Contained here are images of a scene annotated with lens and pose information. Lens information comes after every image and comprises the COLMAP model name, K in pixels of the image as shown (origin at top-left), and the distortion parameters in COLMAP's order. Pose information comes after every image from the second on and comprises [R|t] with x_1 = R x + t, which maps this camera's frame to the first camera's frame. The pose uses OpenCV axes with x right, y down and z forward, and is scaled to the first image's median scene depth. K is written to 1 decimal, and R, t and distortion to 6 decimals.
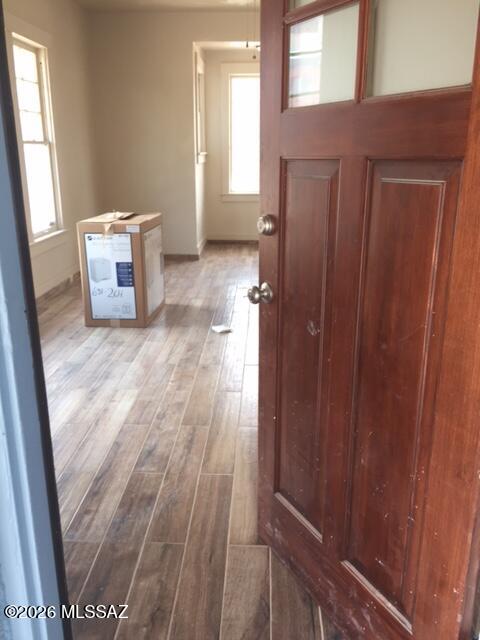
lens RADIAL K [[536.4, 0, 241.3], [0, 536.4, 316.0], [0, 0, 1]] dist [0.025955, -0.017808]
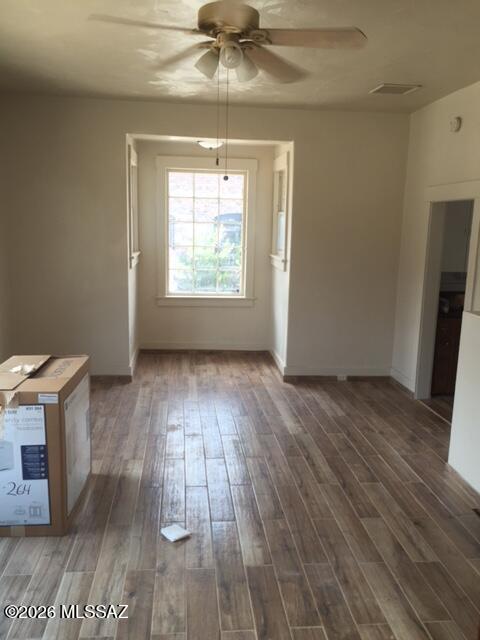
lens RADIAL K [[536.4, 0, 237.5], [0, 536.4, 323.3], [0, 0, 1]] dist [0.025955, -0.017808]
pose [[0.990705, -0.004845, 0.135944, -0.050625], [0.020797, 0.993011, -0.116174, -0.163403], [-0.134431, 0.117921, 0.983882, 0.258088]]
